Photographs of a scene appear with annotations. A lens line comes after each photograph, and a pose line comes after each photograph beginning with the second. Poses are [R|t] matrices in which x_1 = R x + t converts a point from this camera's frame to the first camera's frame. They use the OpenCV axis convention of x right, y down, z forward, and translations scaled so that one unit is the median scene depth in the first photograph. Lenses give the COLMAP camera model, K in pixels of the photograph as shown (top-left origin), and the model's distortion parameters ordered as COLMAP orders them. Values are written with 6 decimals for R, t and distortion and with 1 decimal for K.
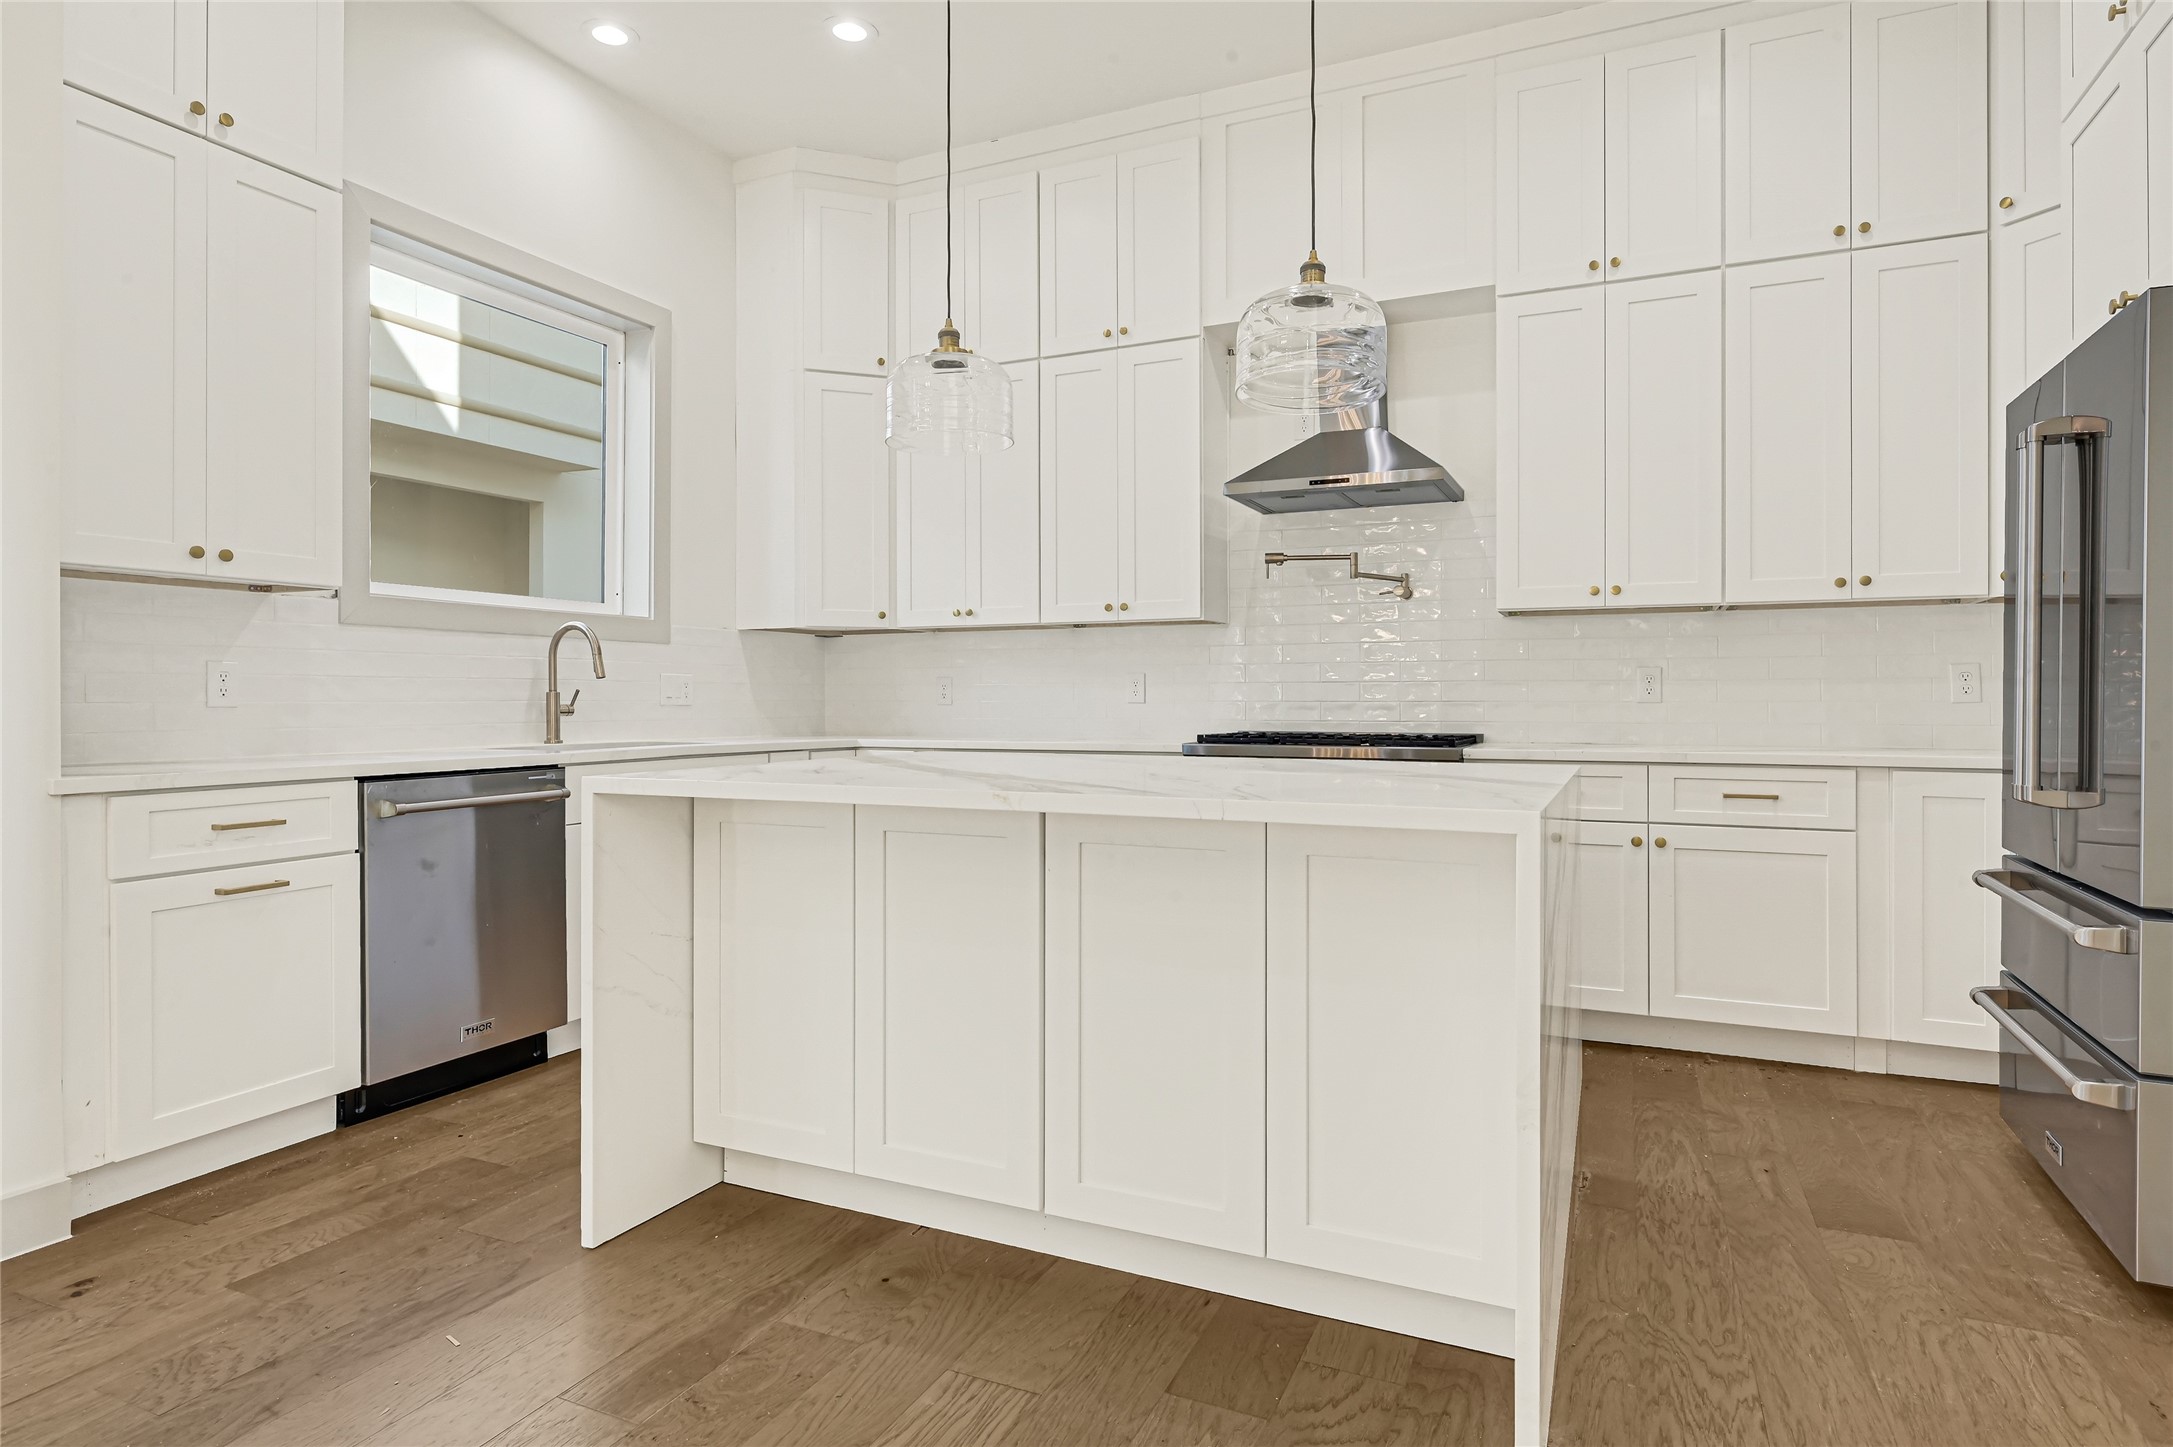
lens RADIAL K [[1211.6, 0, 1087.5], [0, 1211.6, 715.1], [0, 0, 1]] dist [-0.000390, -0.000368]
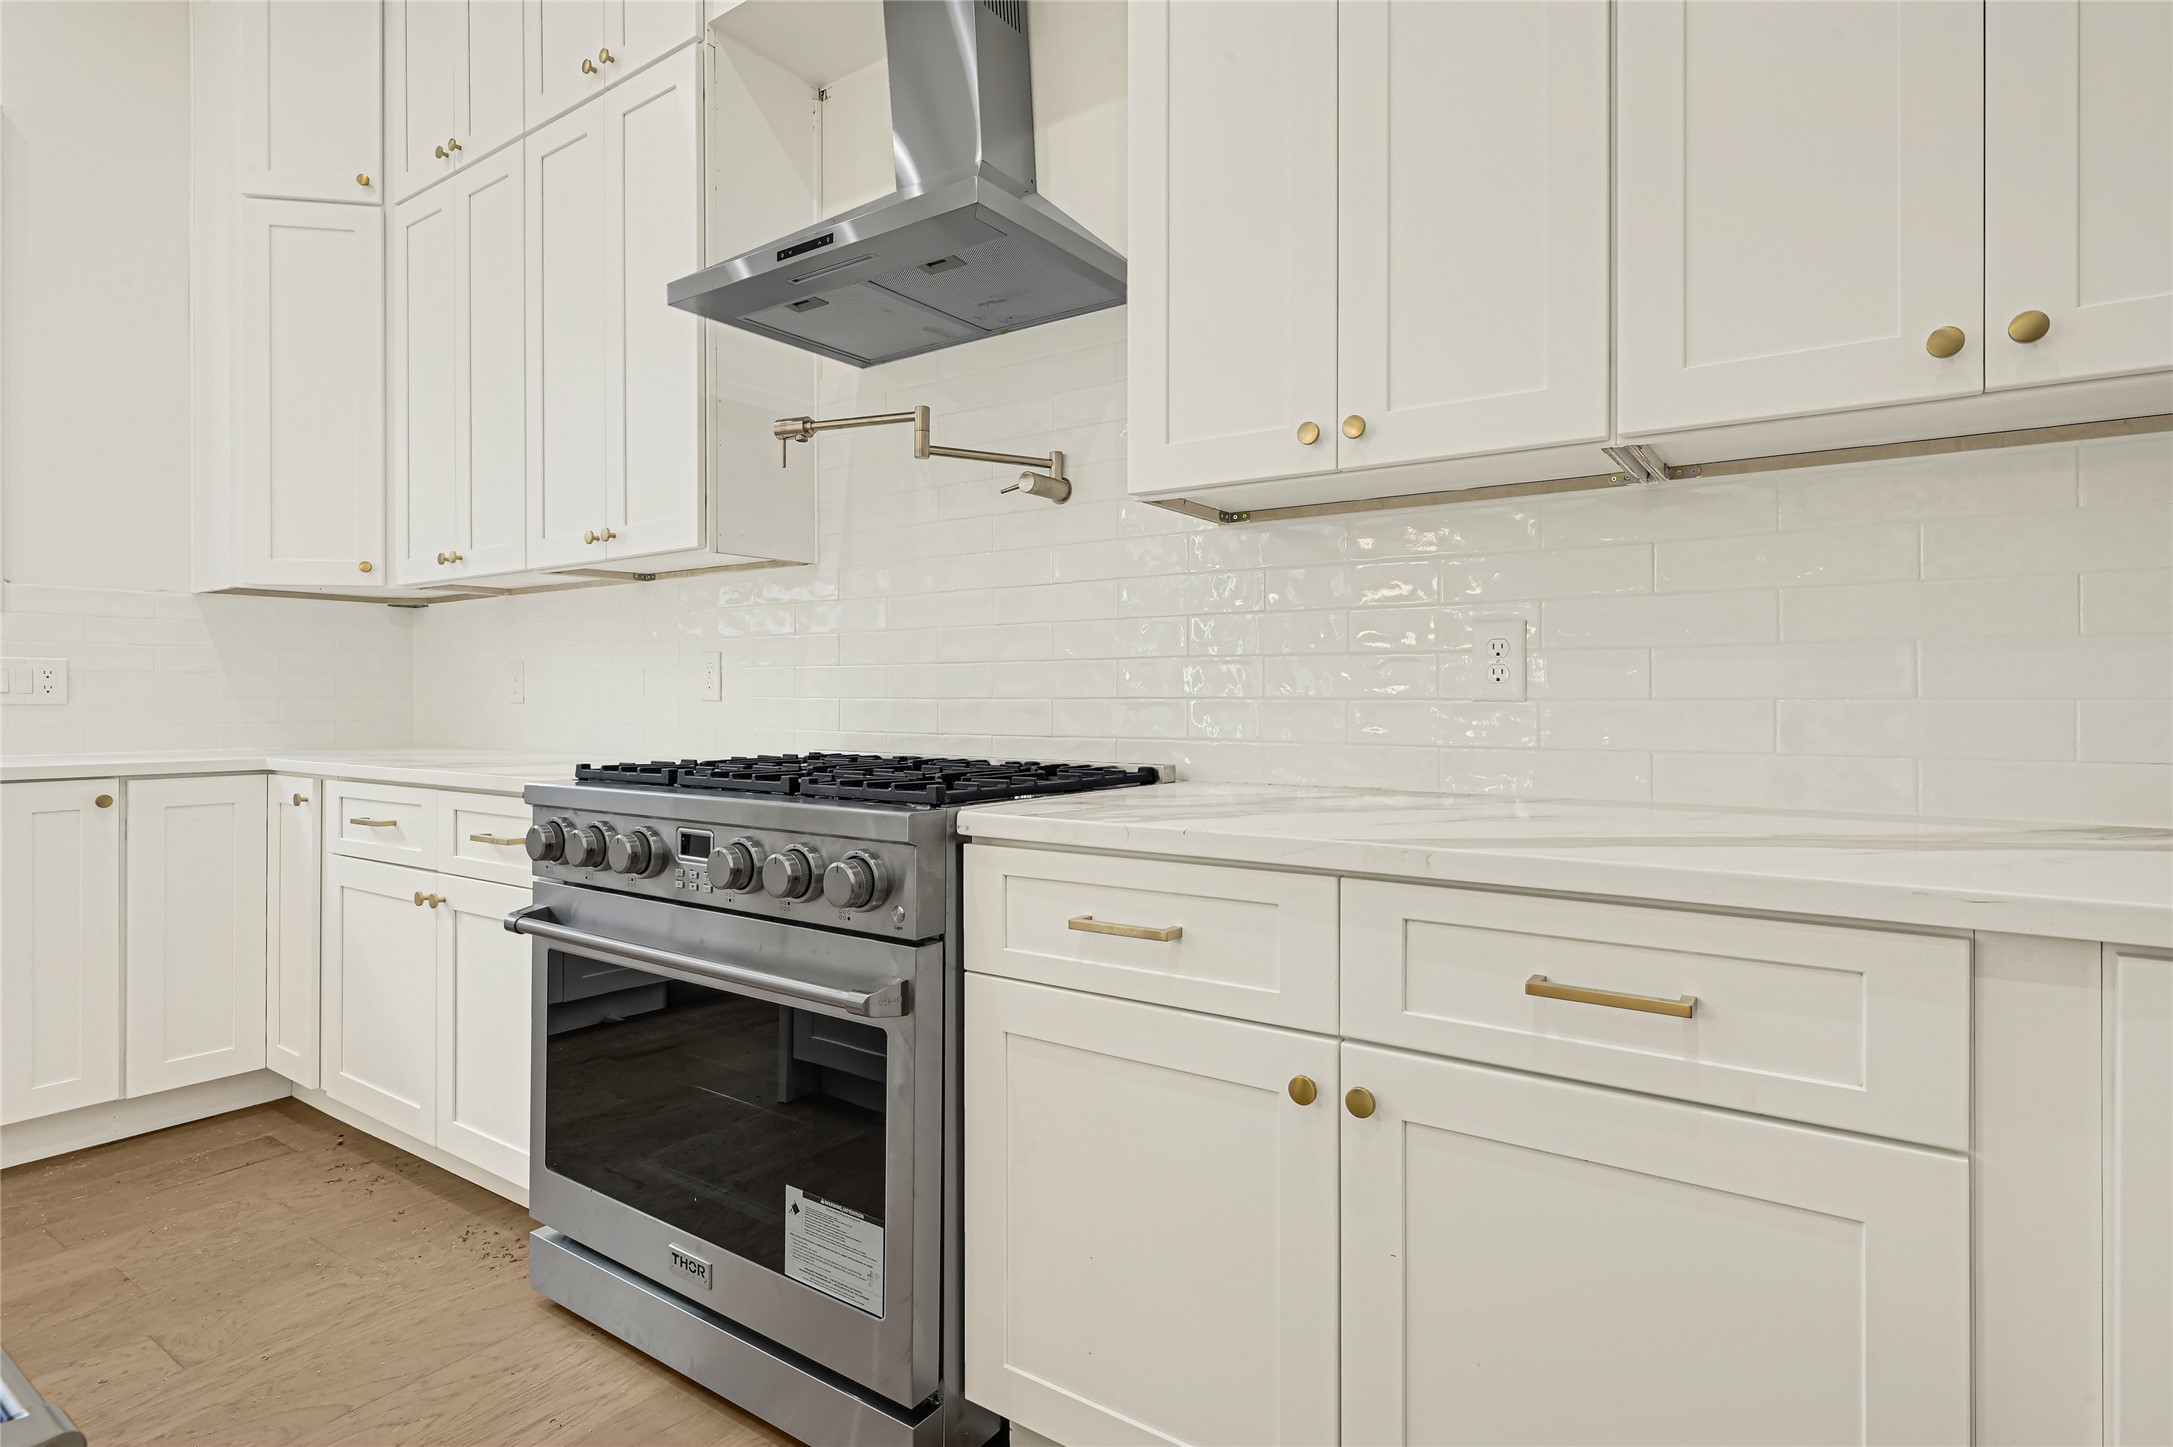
lens RADIAL K [[1115.9, 0, 1084.4], [0, 1115.9, 715.0], [0, 0, 1]] dist [-0.001896, 0.000282]
pose [[0.984795, 0.003018, -0.173694, 0.370743], [-0.002666, 0.999994, 0.002260, -0.005818], [0.173700, -0.001763, 0.984797, 0.551181]]
